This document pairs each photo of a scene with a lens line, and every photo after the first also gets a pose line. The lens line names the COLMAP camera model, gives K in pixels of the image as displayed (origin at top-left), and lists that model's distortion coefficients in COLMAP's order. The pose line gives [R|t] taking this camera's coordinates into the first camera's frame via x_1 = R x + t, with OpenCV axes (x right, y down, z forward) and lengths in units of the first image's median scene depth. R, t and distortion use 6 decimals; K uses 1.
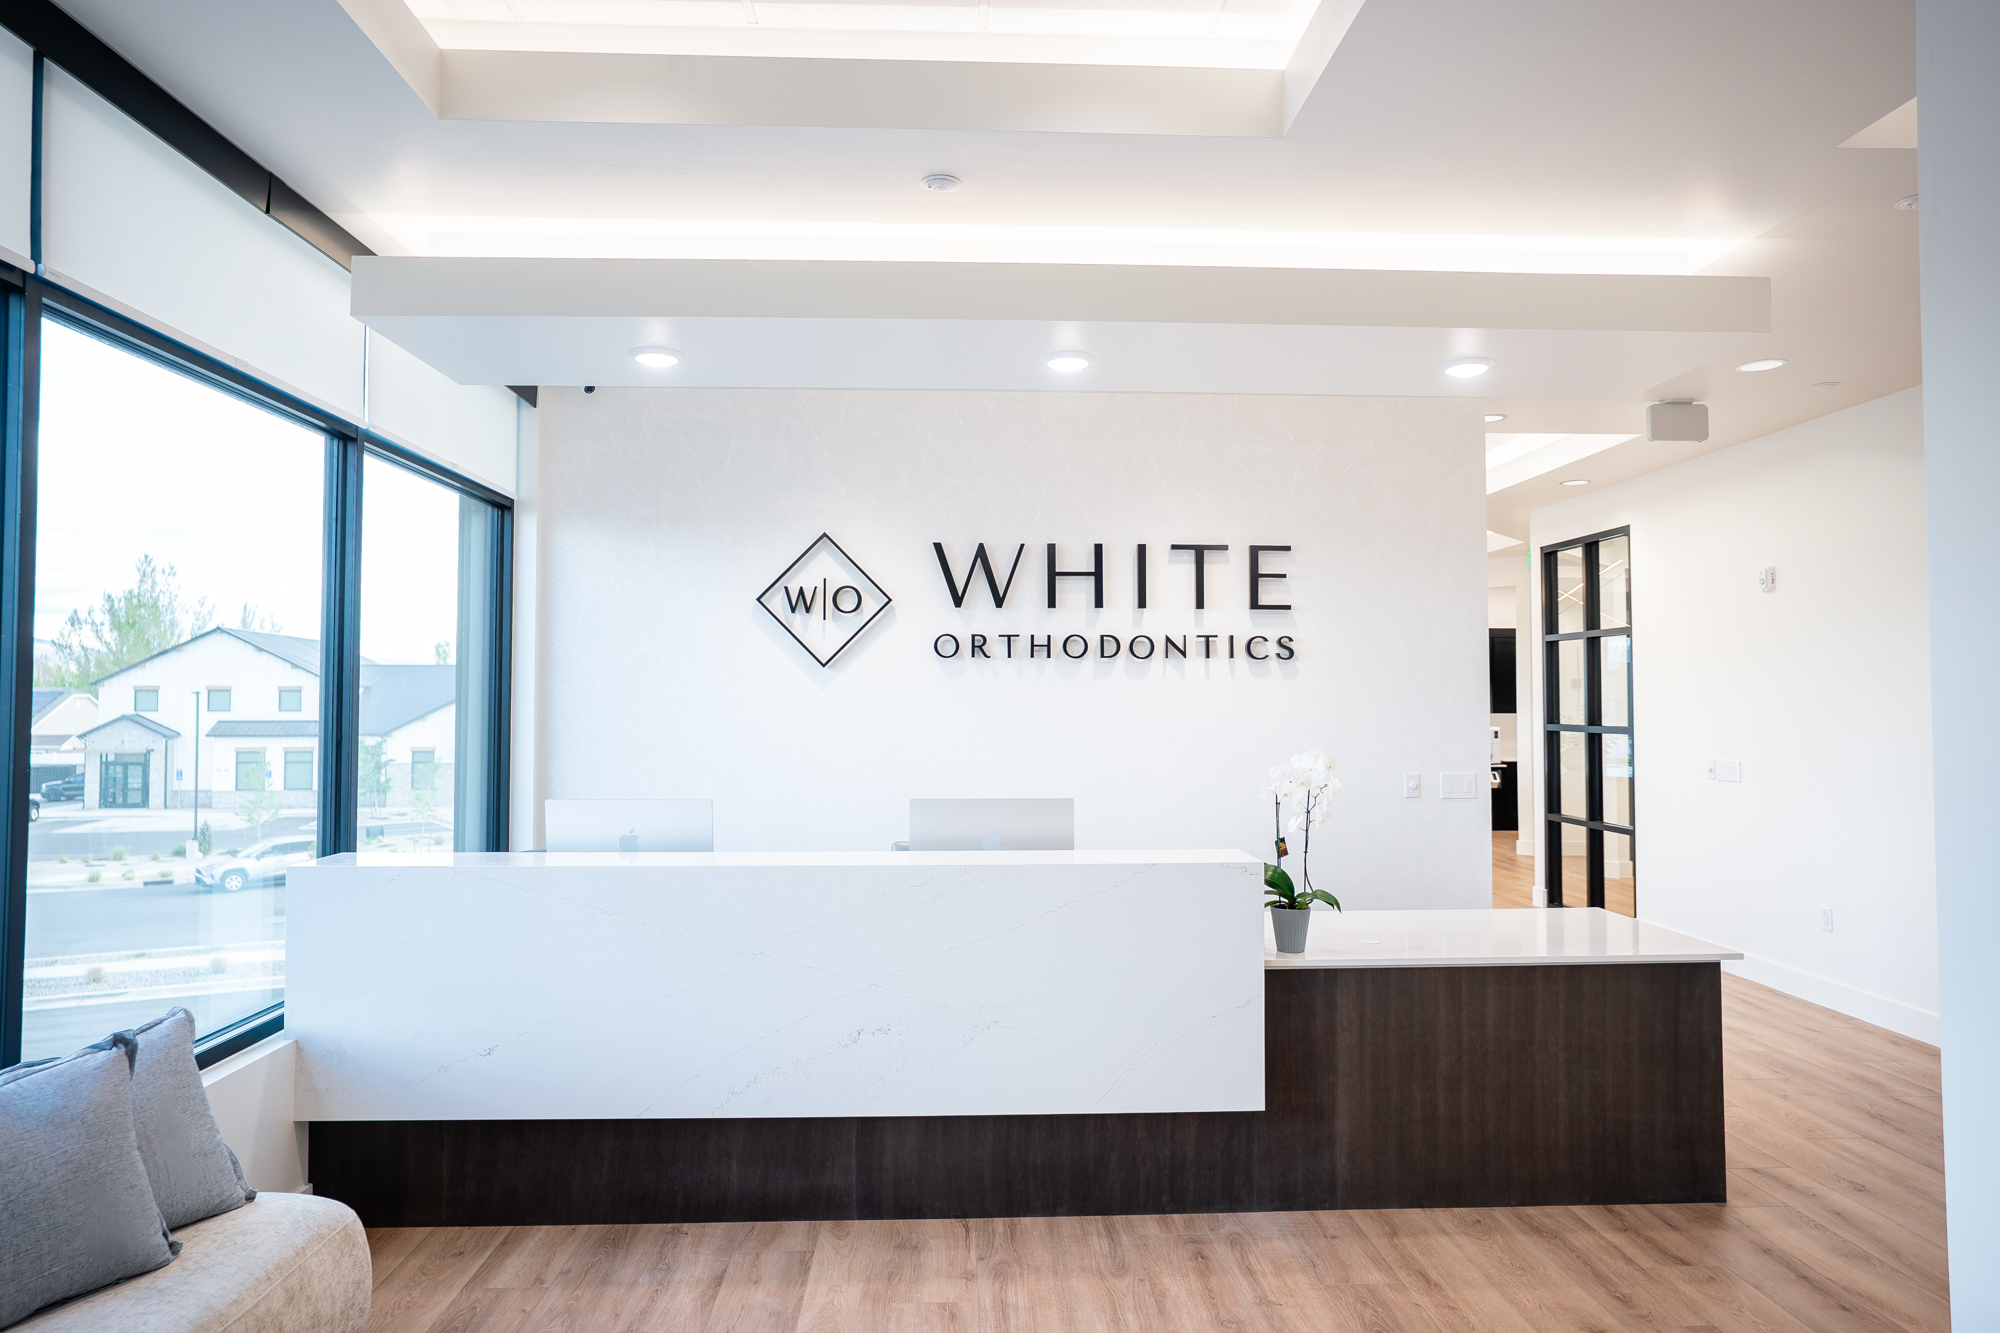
lens RADIAL K [[1258.0, 0, 1000.6], [0, 1258.0, 662.5], [0, 0, 1]] dist [-0.002664, -0.000158]
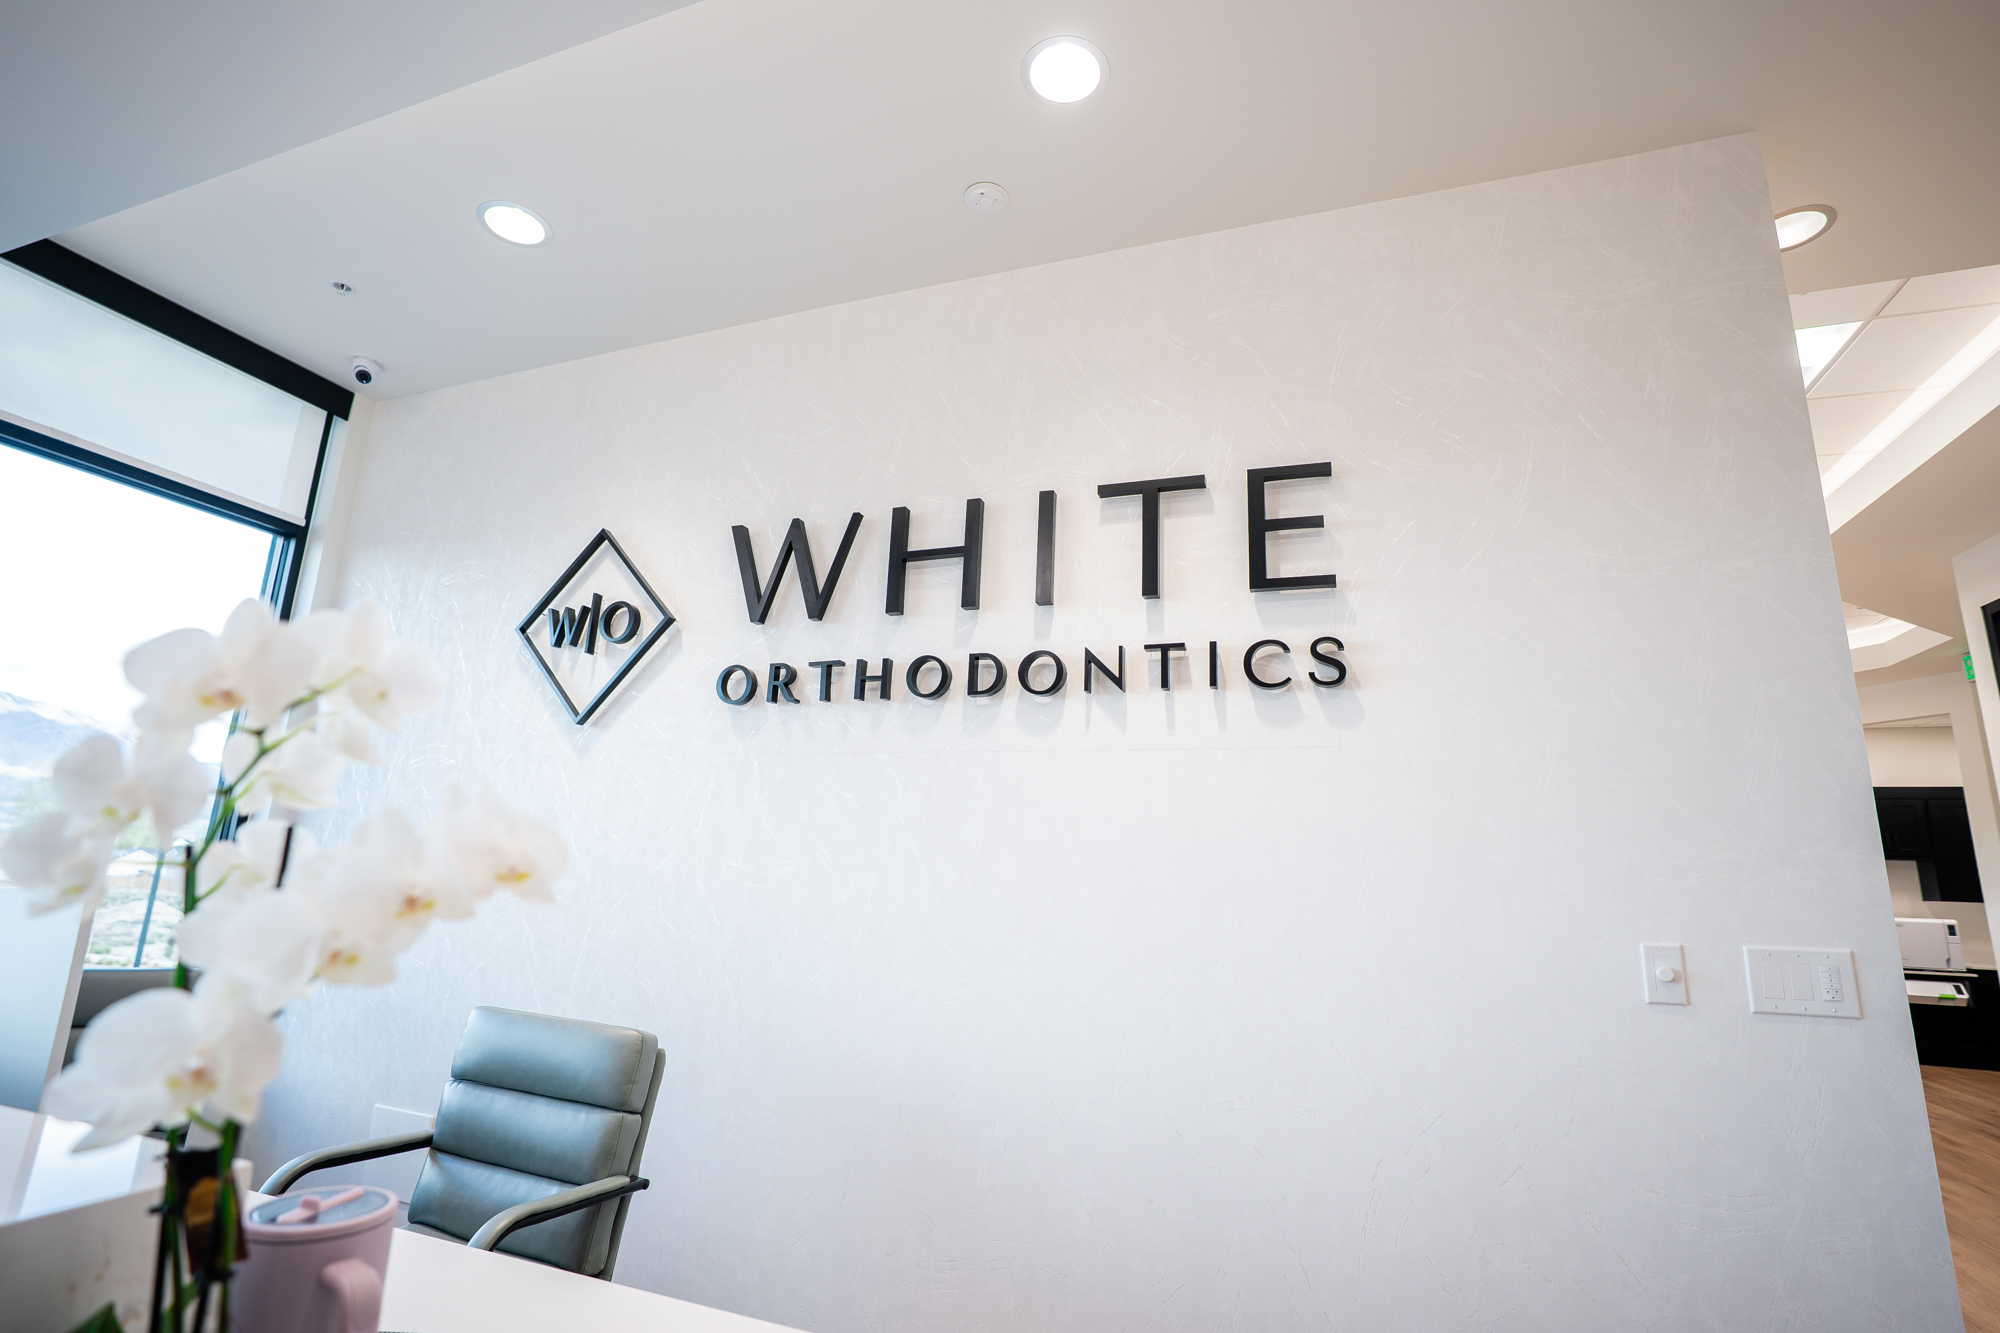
lens RADIAL K [[966.0, 0, 999.4], [0, 966.0, 668.7], [0, 0, 1]] dist [-0.022363, -0.000087]
pose [[0.918710, -0.052827, -0.391385, 0.256707], [-0.025442, 0.981038, -0.192136, 0.065633], [0.394113, 0.186475, 0.899945, 0.620896]]
